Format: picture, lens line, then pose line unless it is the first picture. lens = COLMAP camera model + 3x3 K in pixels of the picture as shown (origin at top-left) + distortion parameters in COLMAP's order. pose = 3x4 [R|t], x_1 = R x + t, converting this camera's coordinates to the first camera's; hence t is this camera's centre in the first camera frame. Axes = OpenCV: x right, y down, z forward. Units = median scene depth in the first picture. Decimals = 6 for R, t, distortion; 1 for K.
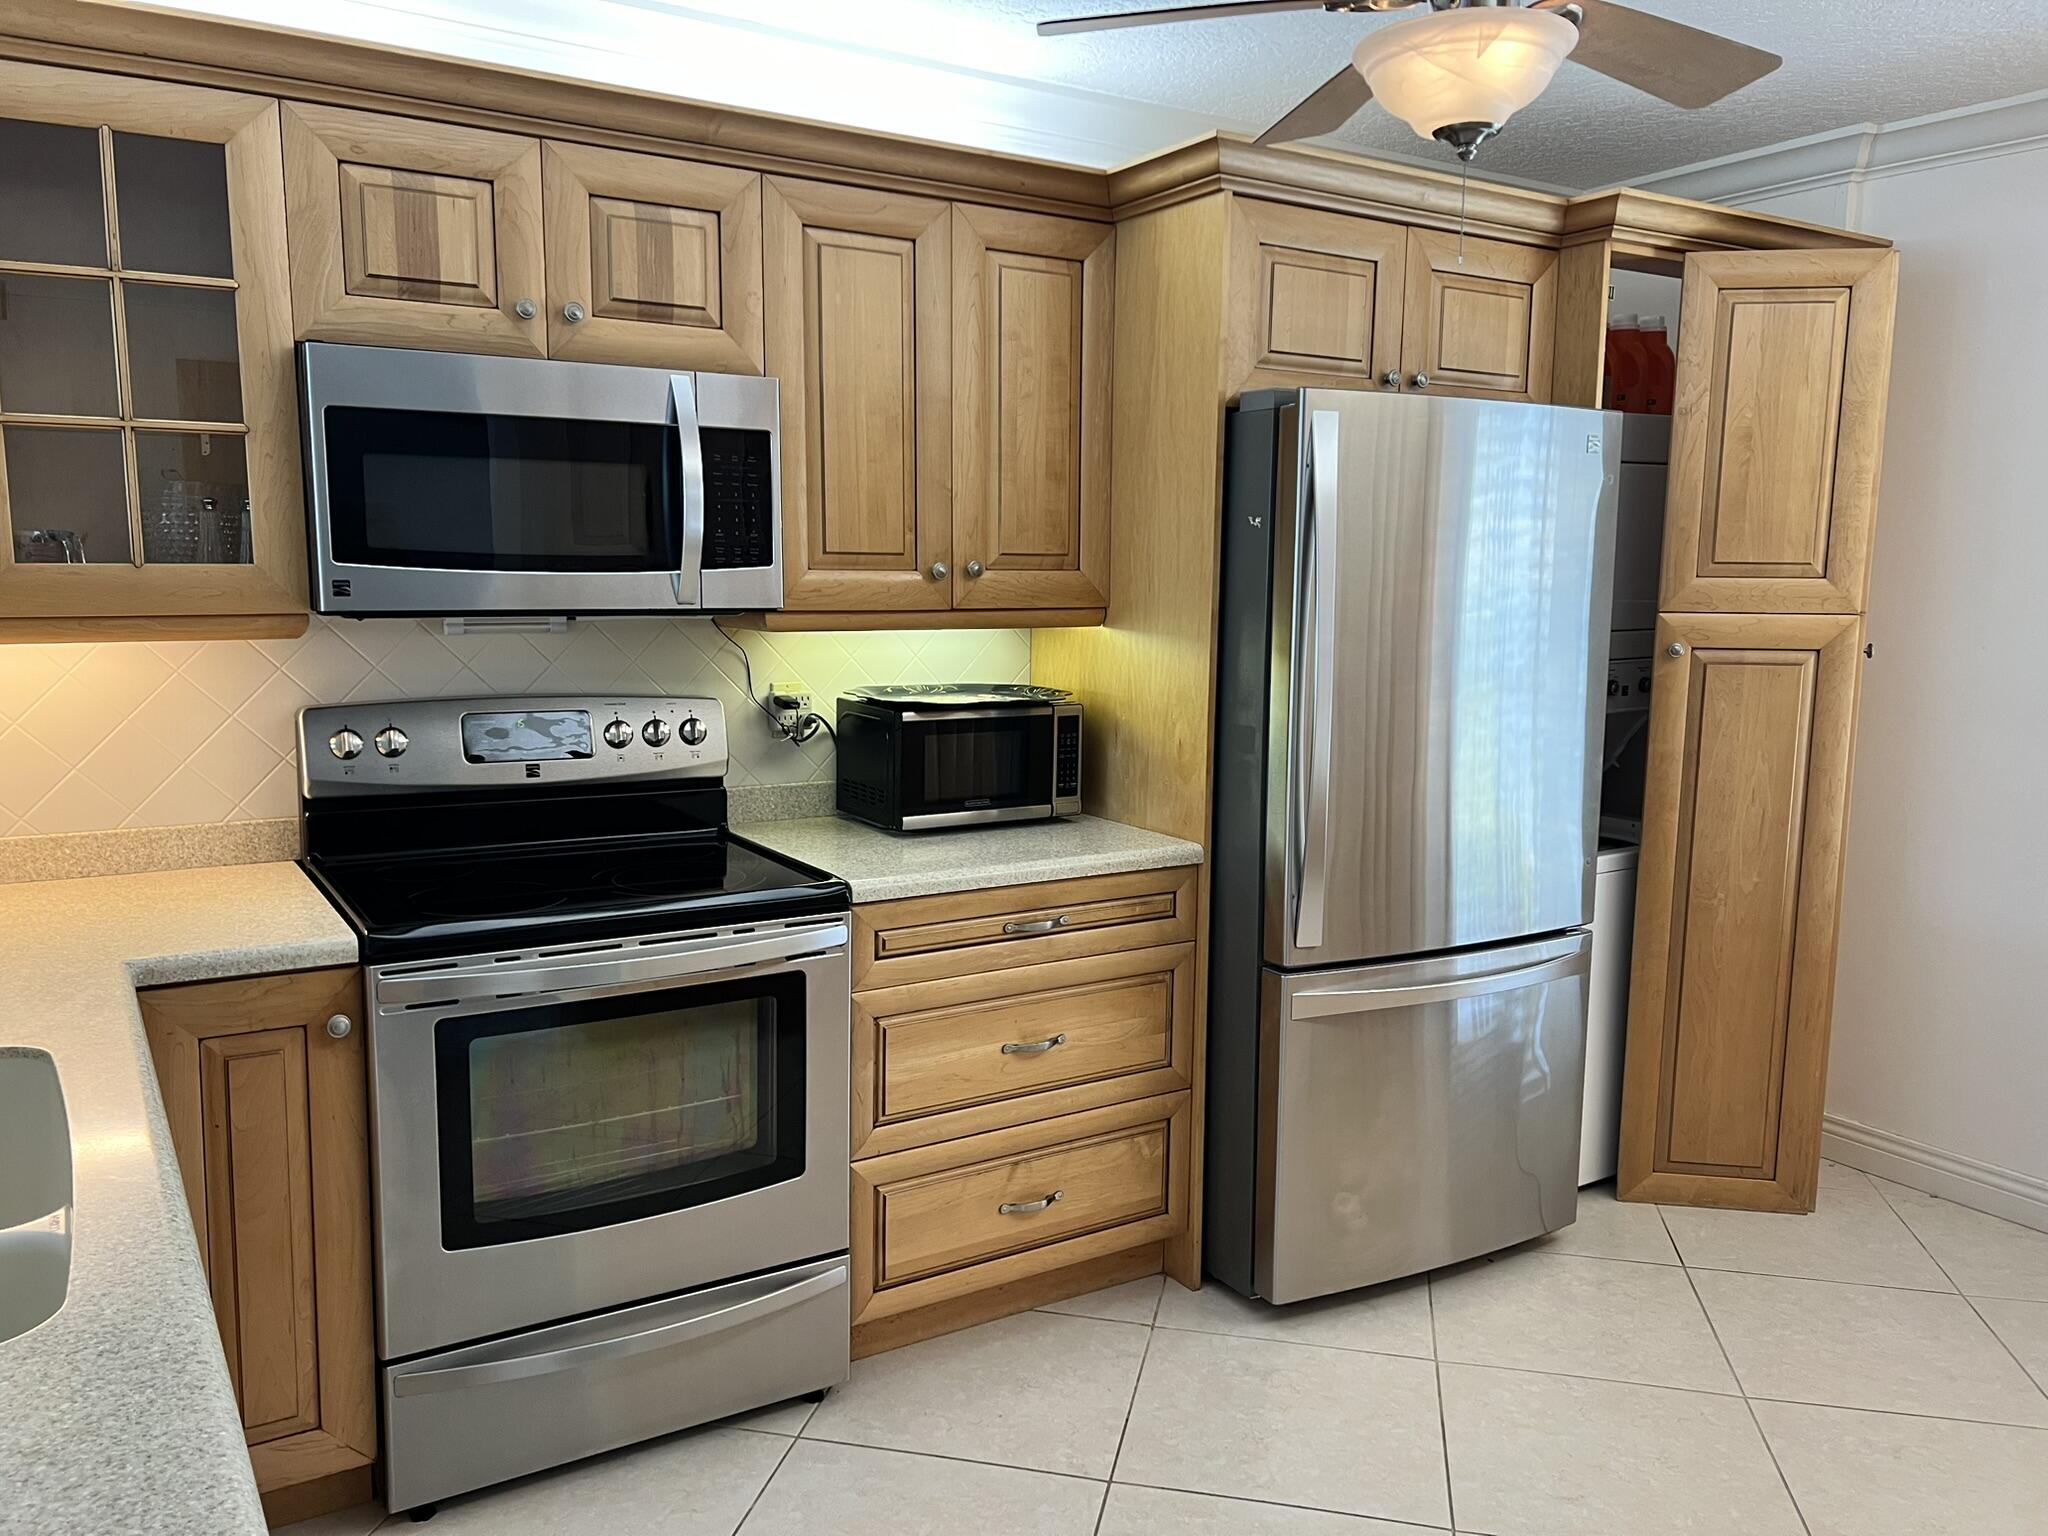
lens RADIAL K [[1536.0, 0, 1019.2], [0, 1536.0, 785.9], [0, 0, 1]] dist [0.075398, -0.098468]
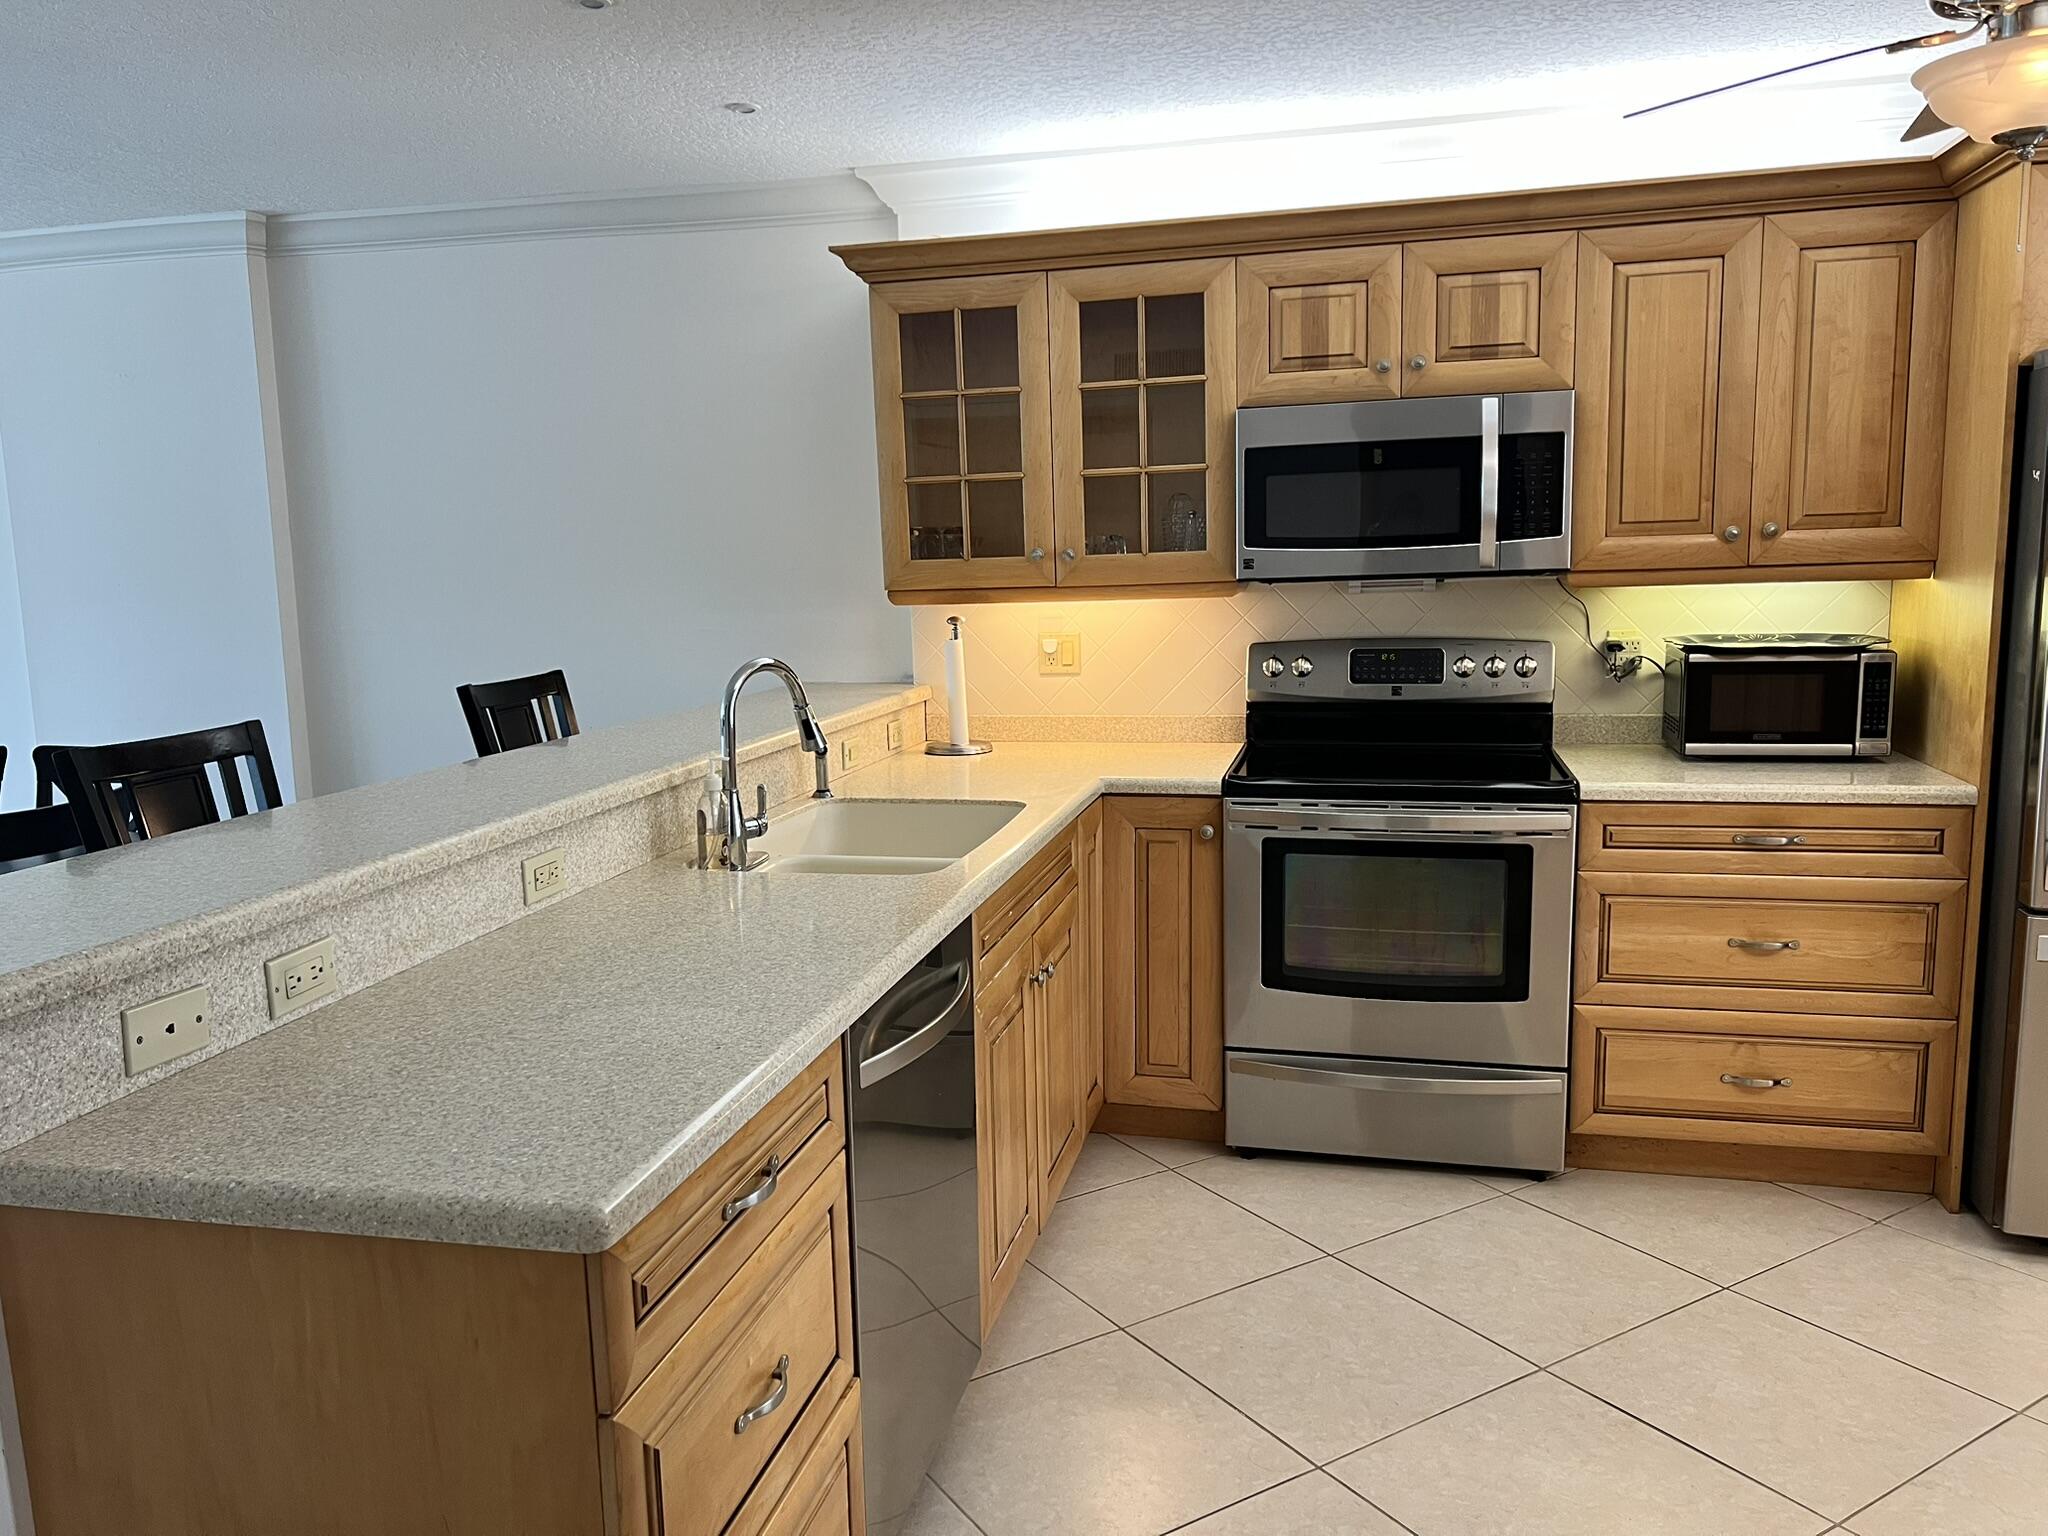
lens RADIAL K [[1536.0, 0, 1019.2], [0, 1536.0, 785.9], [0, 0, 1]] dist [0.075398, -0.098468]
pose [[0.701344, 0.079449, -0.708382, 0.440071], [-0.066728, 0.996723, 0.045724, 0.034634], [0.709693, 0.015200, 0.704347, -0.220009]]
